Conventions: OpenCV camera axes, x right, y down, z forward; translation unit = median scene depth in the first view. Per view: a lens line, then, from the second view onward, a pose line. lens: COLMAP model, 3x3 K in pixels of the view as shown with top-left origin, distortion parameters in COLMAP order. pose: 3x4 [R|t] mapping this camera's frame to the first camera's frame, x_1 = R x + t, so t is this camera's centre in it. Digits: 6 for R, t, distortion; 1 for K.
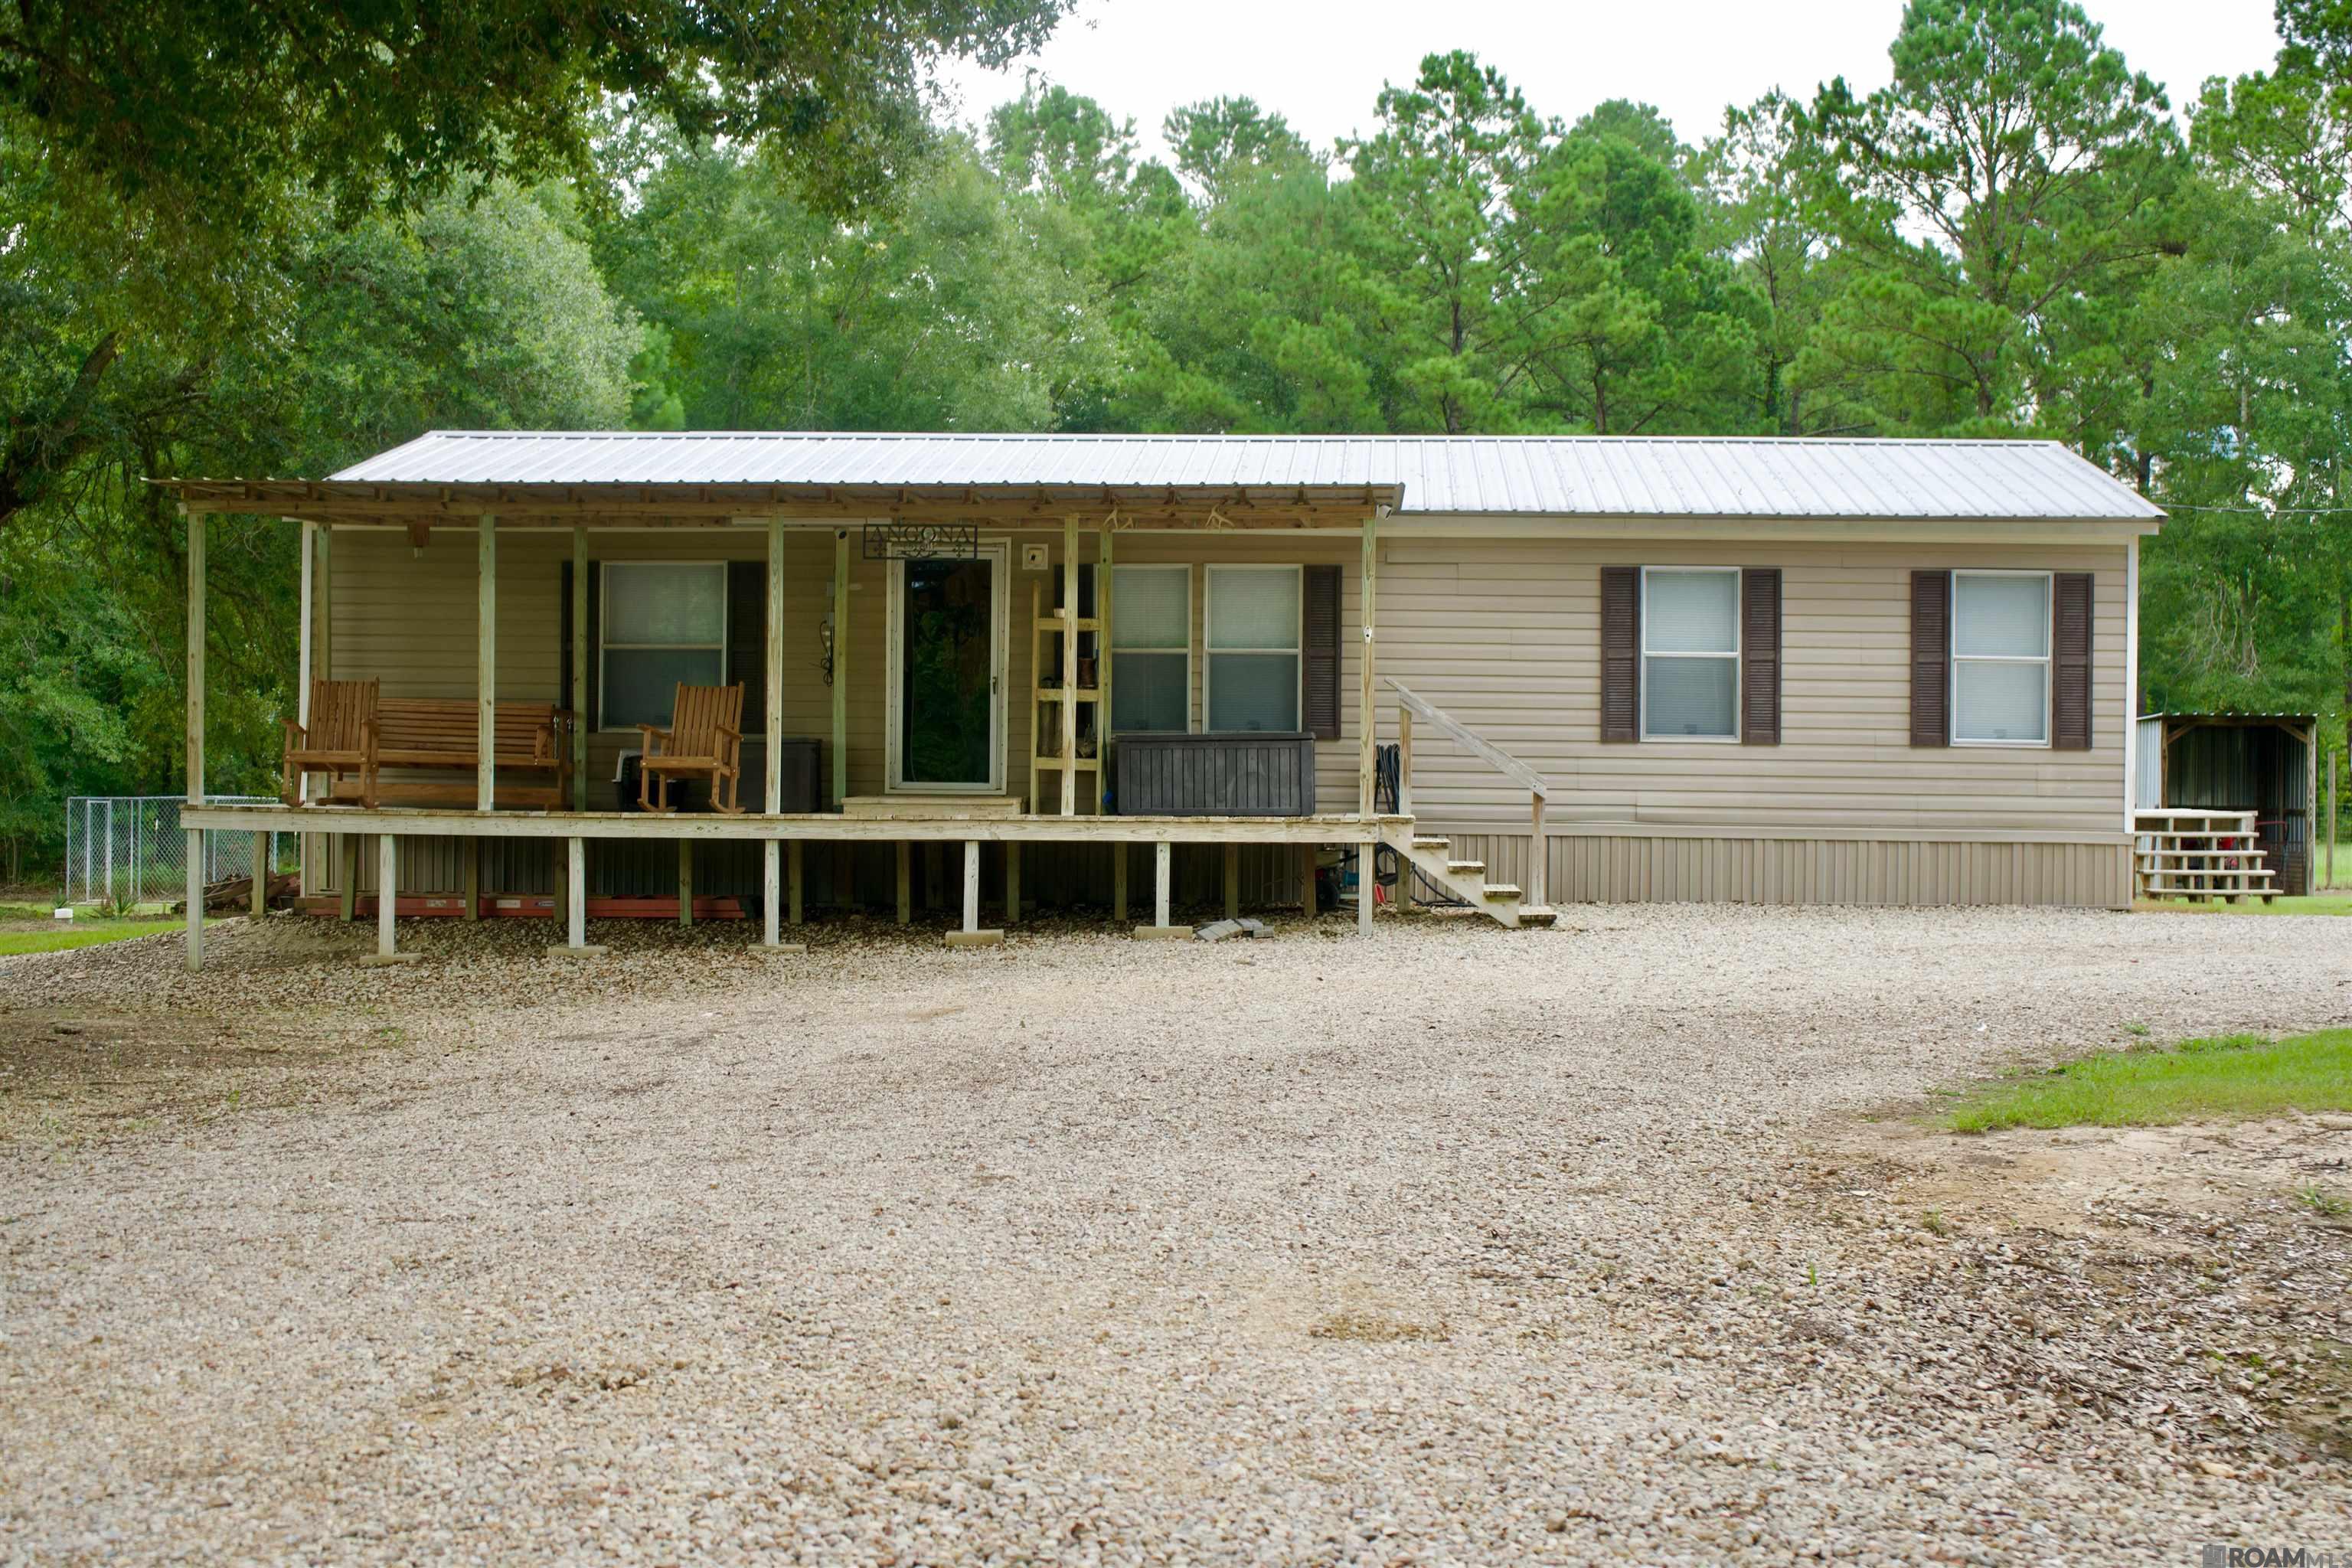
lens RADIAL K [[3296.6, 0, 1175.6], [0, 3296.6, 781.7], [0, 0, 1]] dist [-0.006635, 0.000000]
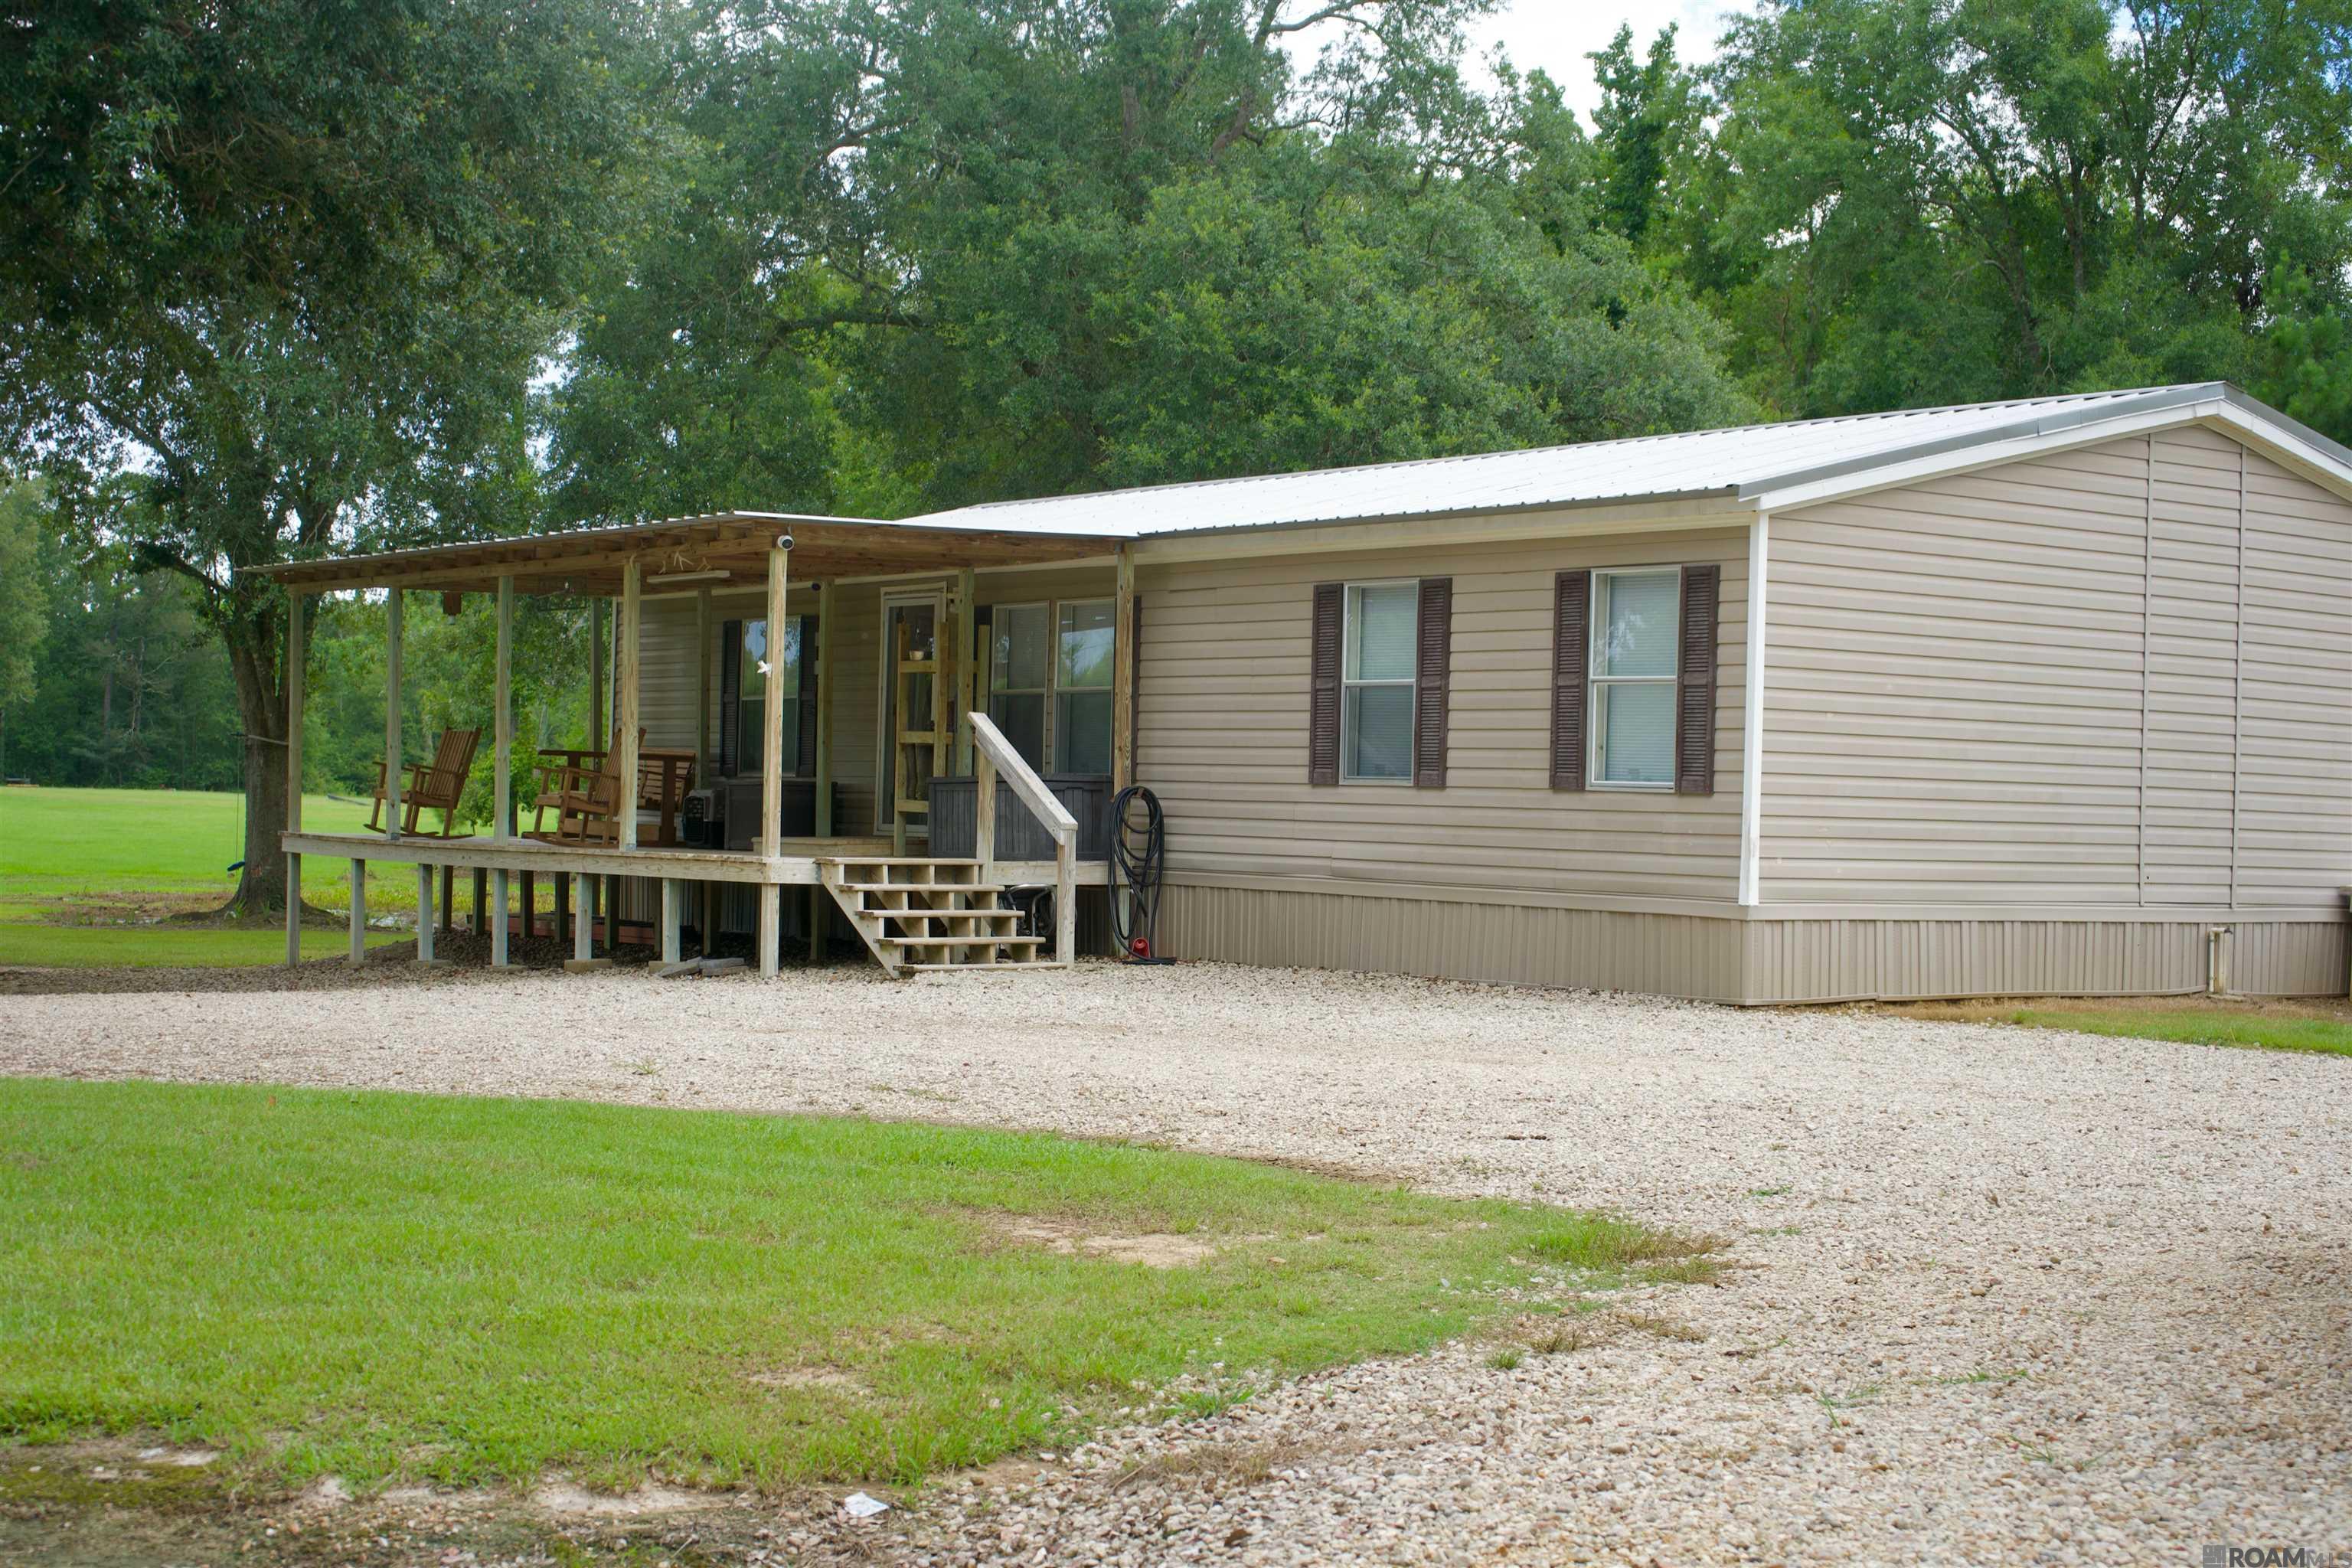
lens RADIAL K [[3296.6, 0, 1175.6], [0, 3296.6, 787.3], [0, 0, 1]] dist [-0.006635, 0.000000]
pose [[0.668344, 0.001050, -0.743852, 0.758169], [-0.016336, 0.999779, -0.013267, 0.000694], [0.743673, 0.021018, 0.668213, 0.391311]]
